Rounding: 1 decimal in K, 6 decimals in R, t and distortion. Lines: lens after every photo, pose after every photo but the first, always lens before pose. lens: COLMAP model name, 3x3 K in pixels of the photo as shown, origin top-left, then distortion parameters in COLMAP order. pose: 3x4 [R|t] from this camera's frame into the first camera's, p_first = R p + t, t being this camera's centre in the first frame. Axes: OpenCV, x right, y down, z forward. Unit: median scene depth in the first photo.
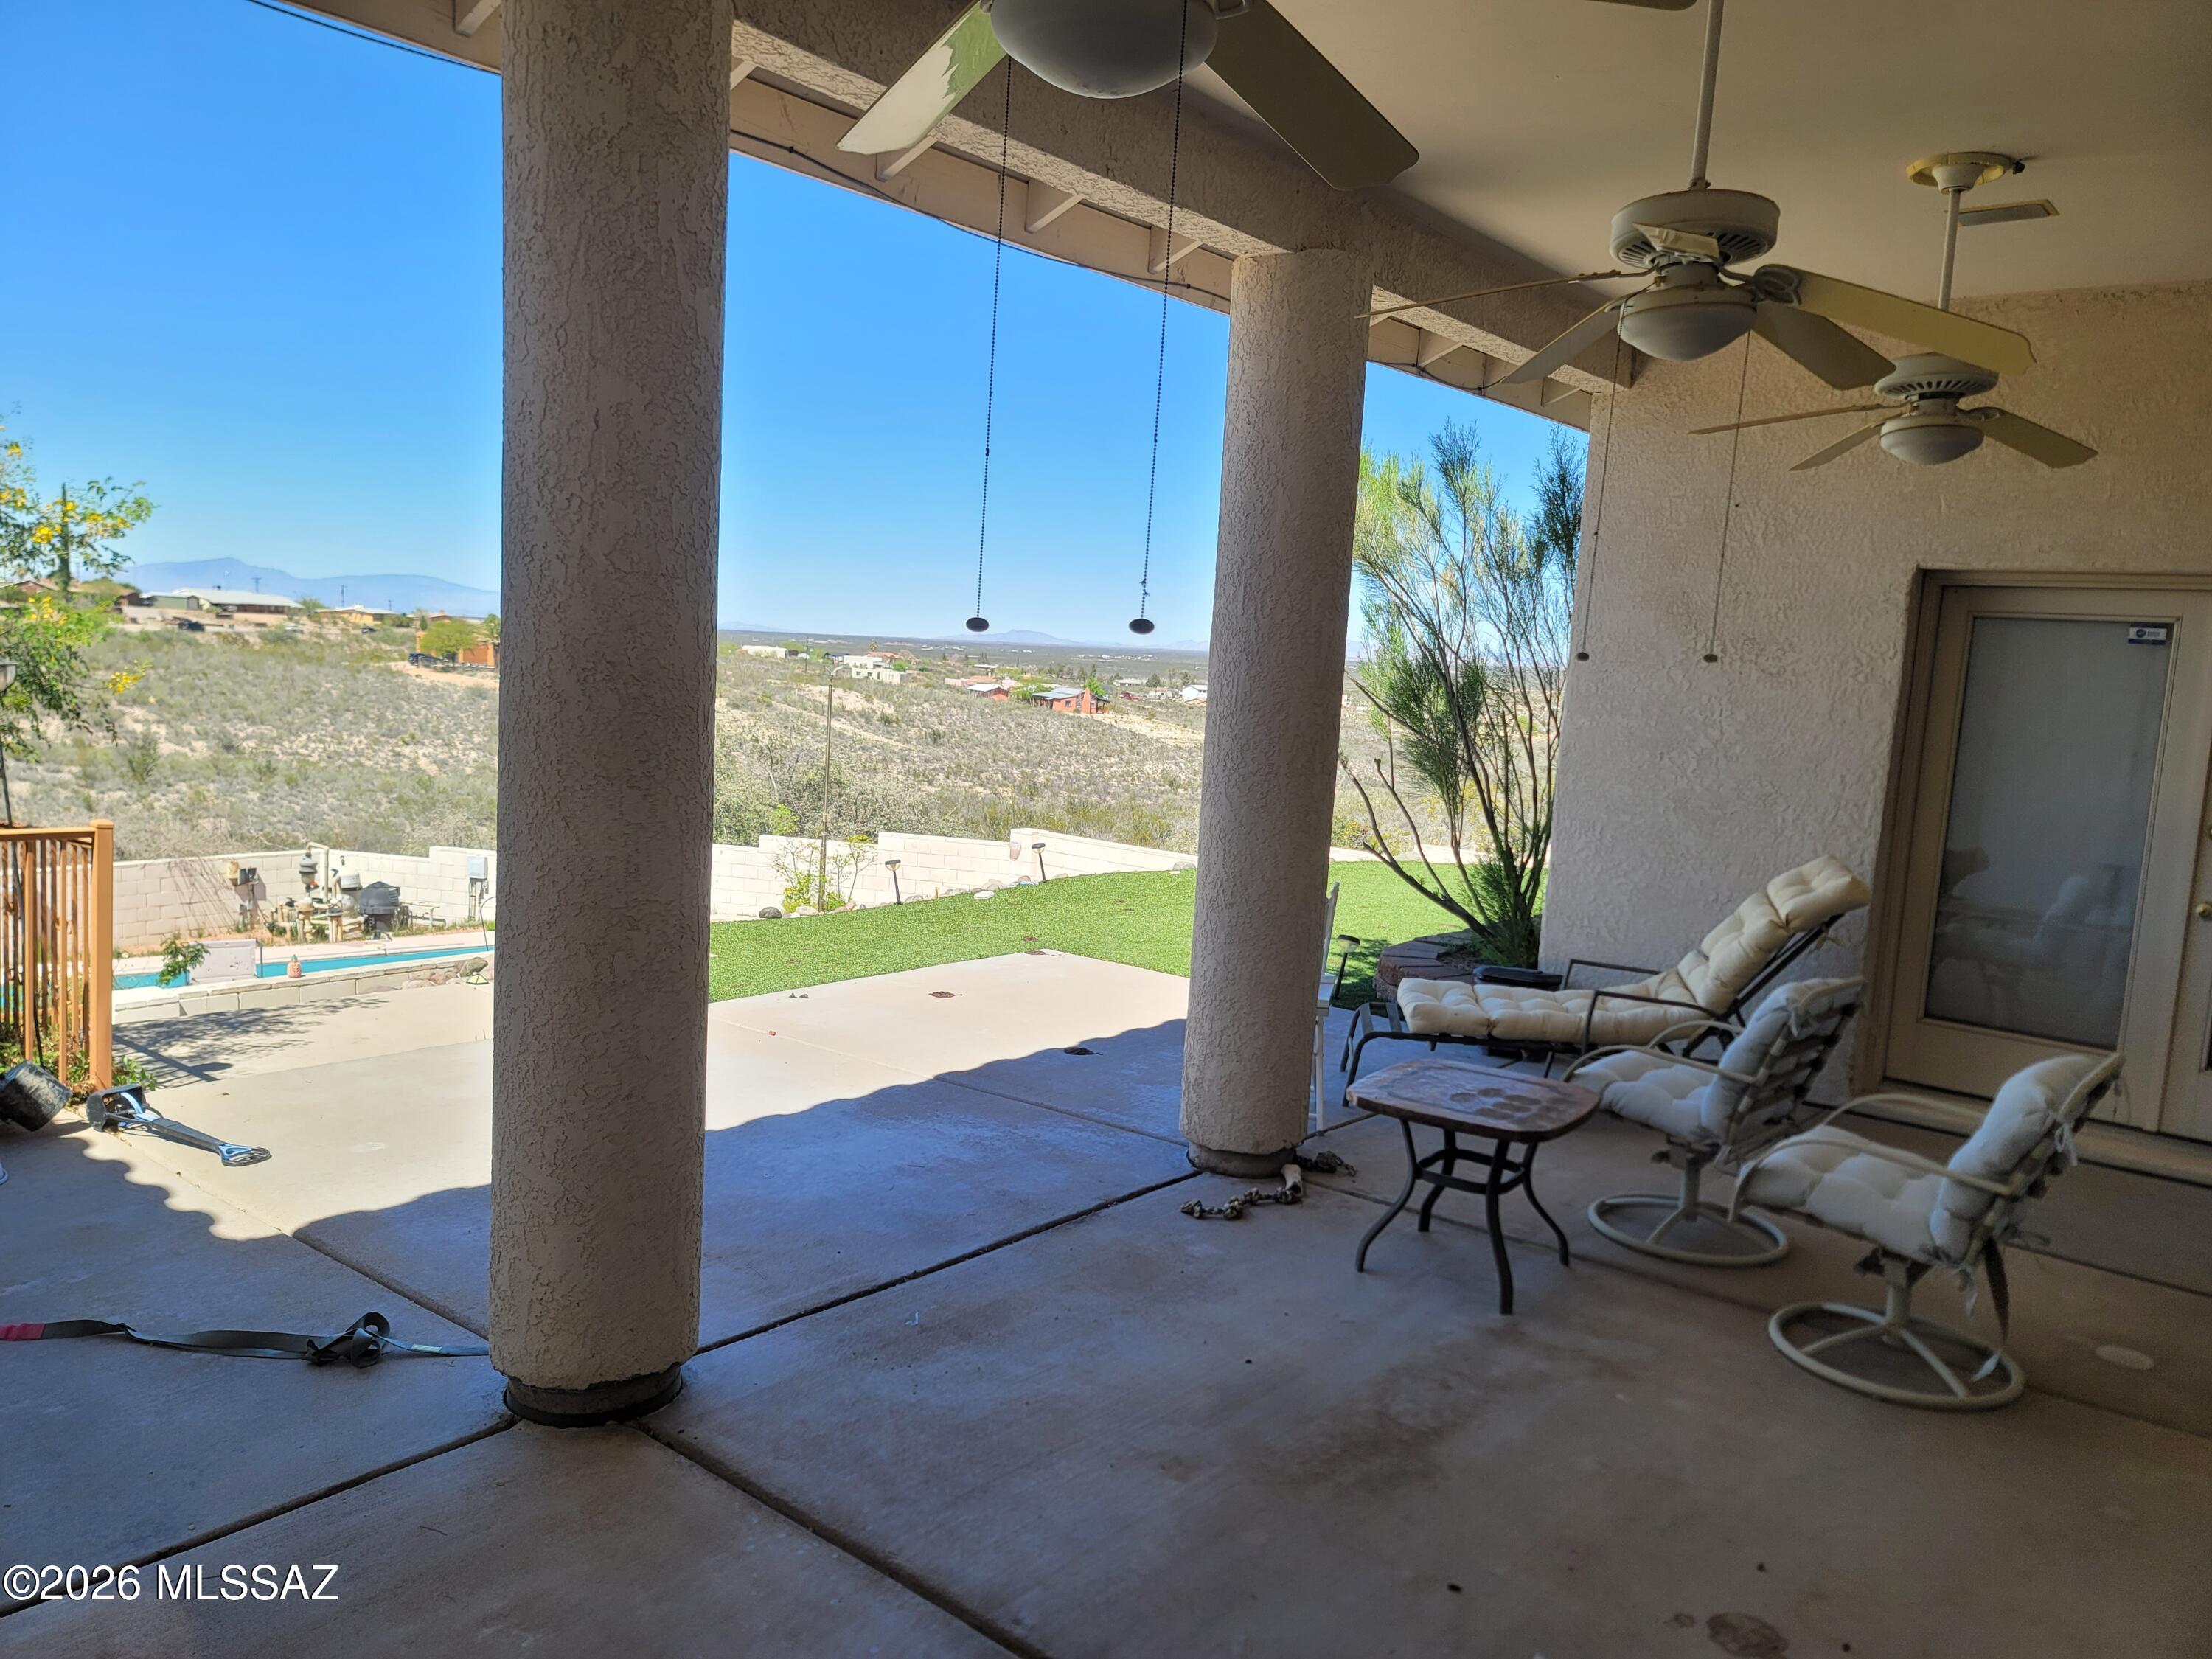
lens RADIAL K [[1628.6, 0, 1124.2], [0, 1628.6, 834.6], [0, 0, 1]] dist [0.063695, -0.043695]
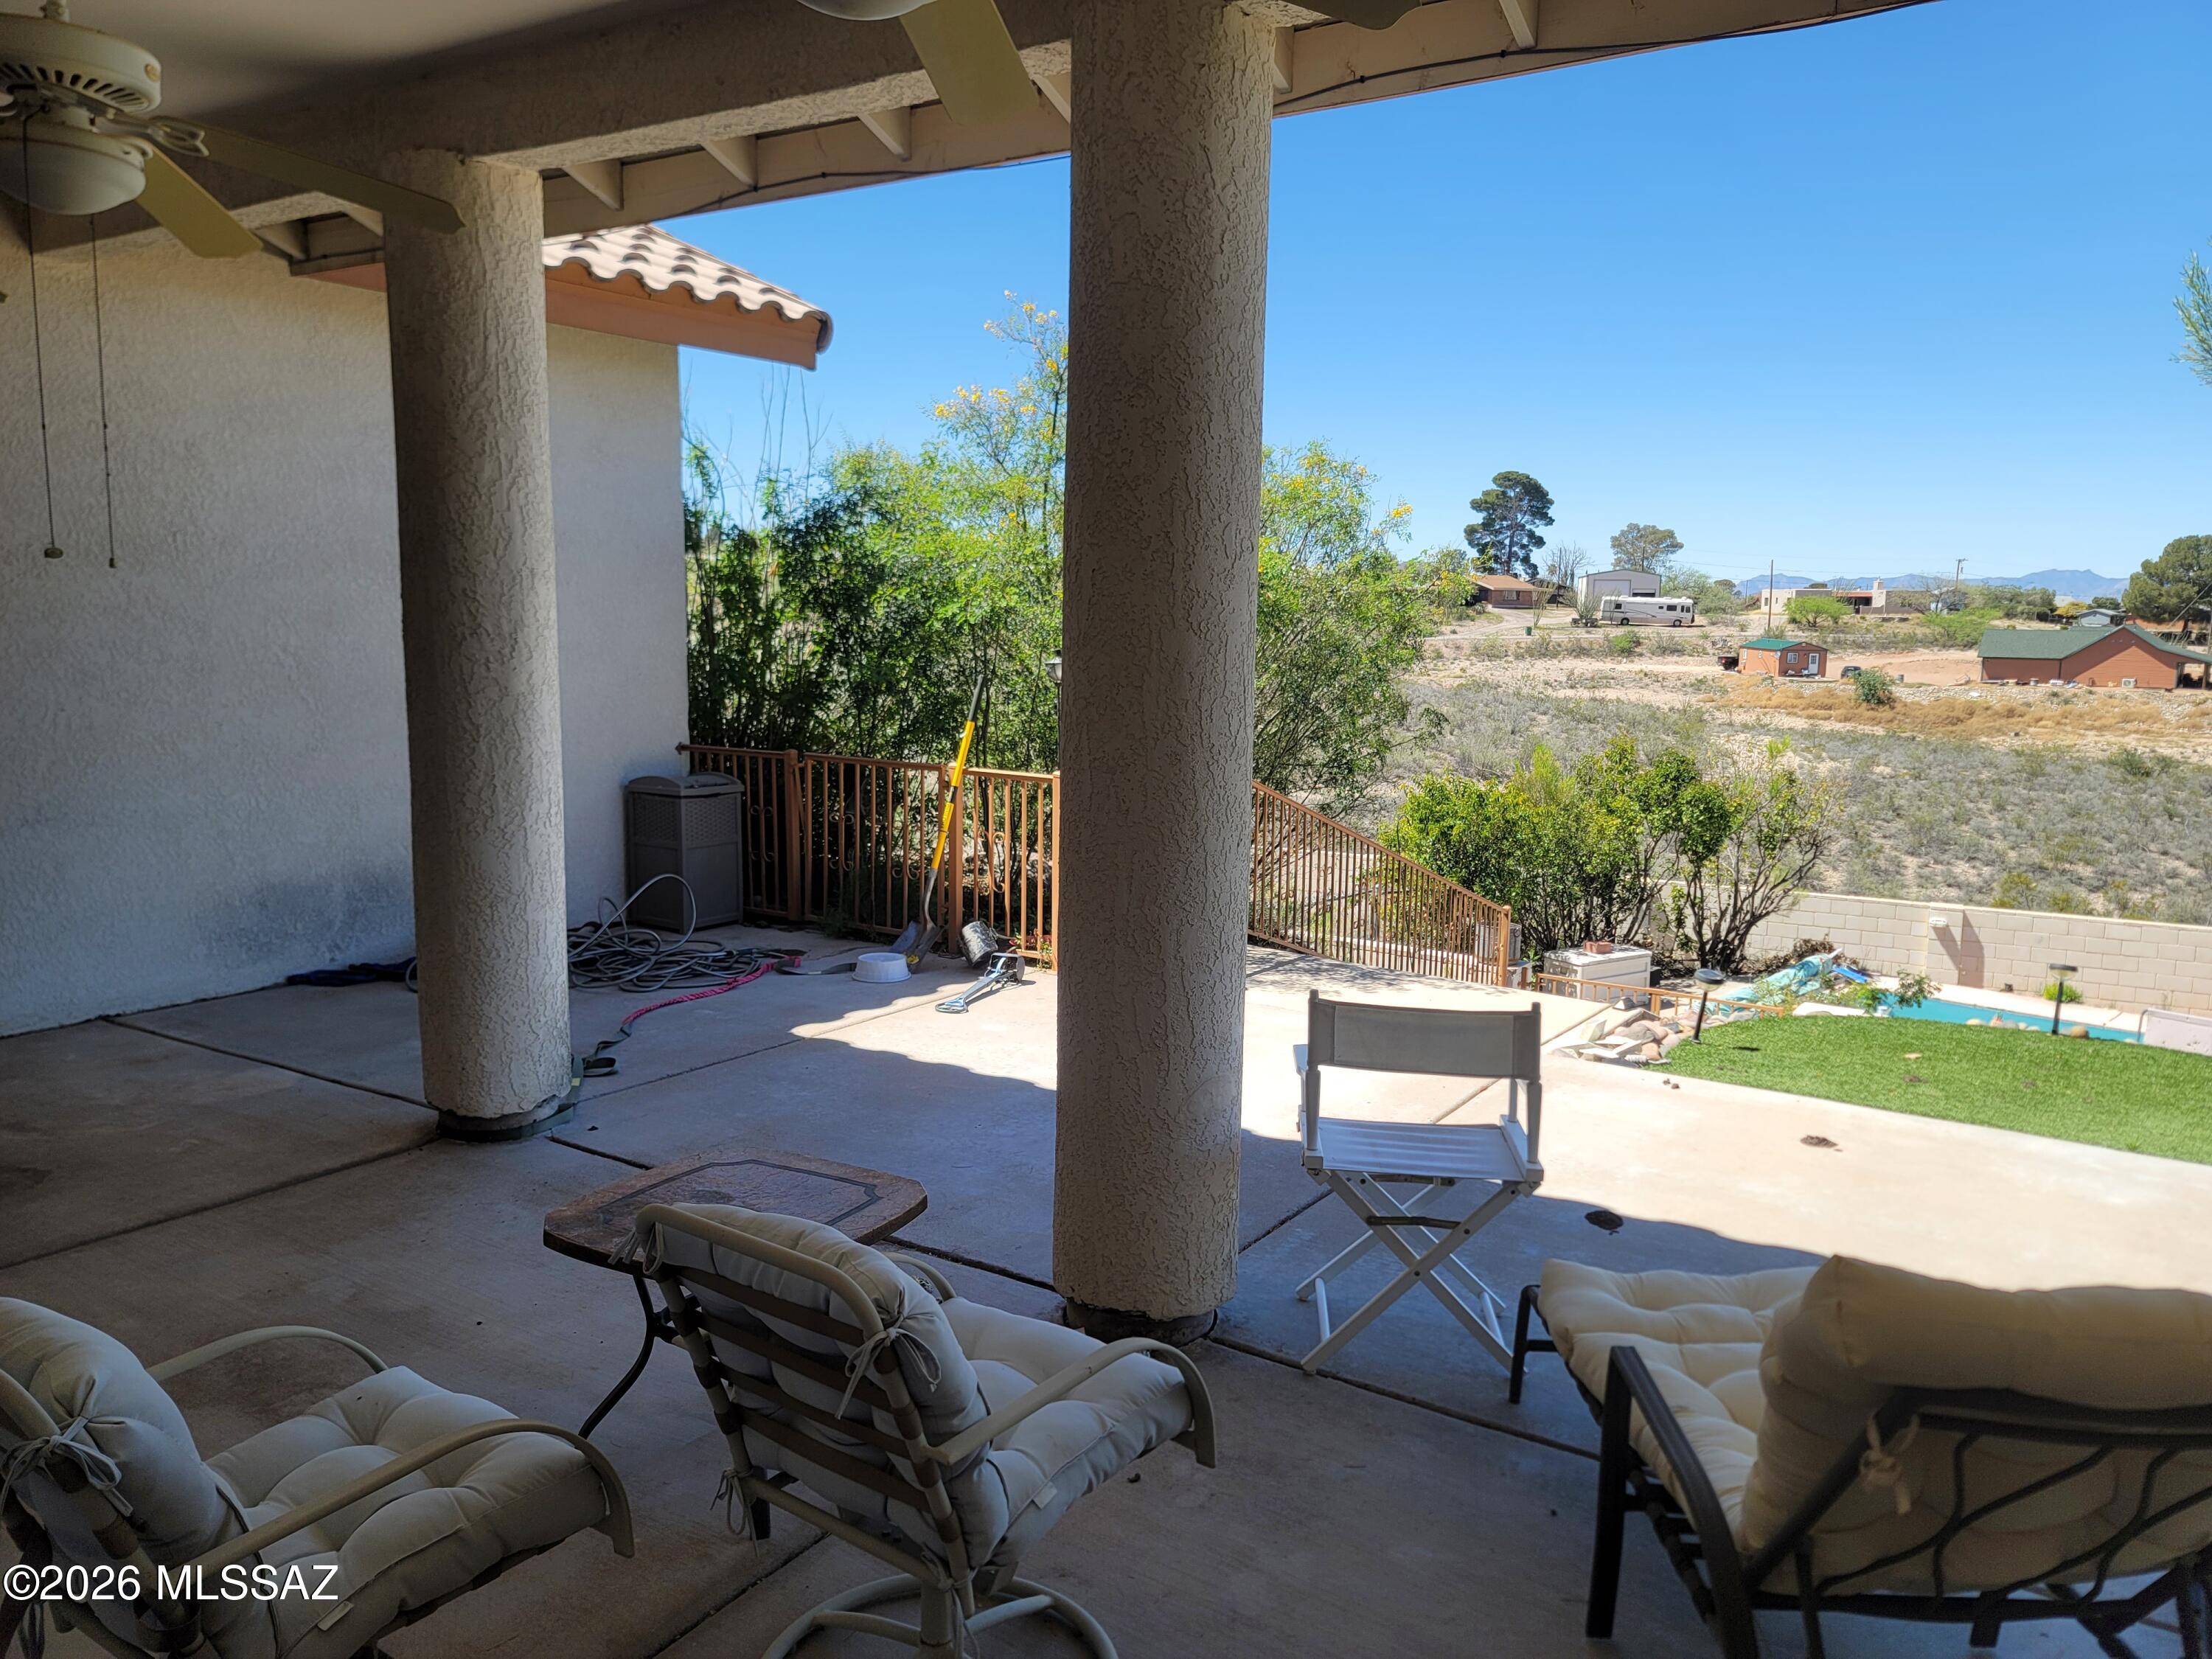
lens RADIAL K [[1628.6, 0, 1115.3], [0, 1628.6, 819.0], [0, 0, 1]] dist [0.063695, -0.043695]
pose [[0.102921, 0.072097, -0.992073, 0.932458], [-0.125751, 0.990310, 0.058923, -0.068289], [0.986709, 0.118690, 0.110990, 1.084632]]
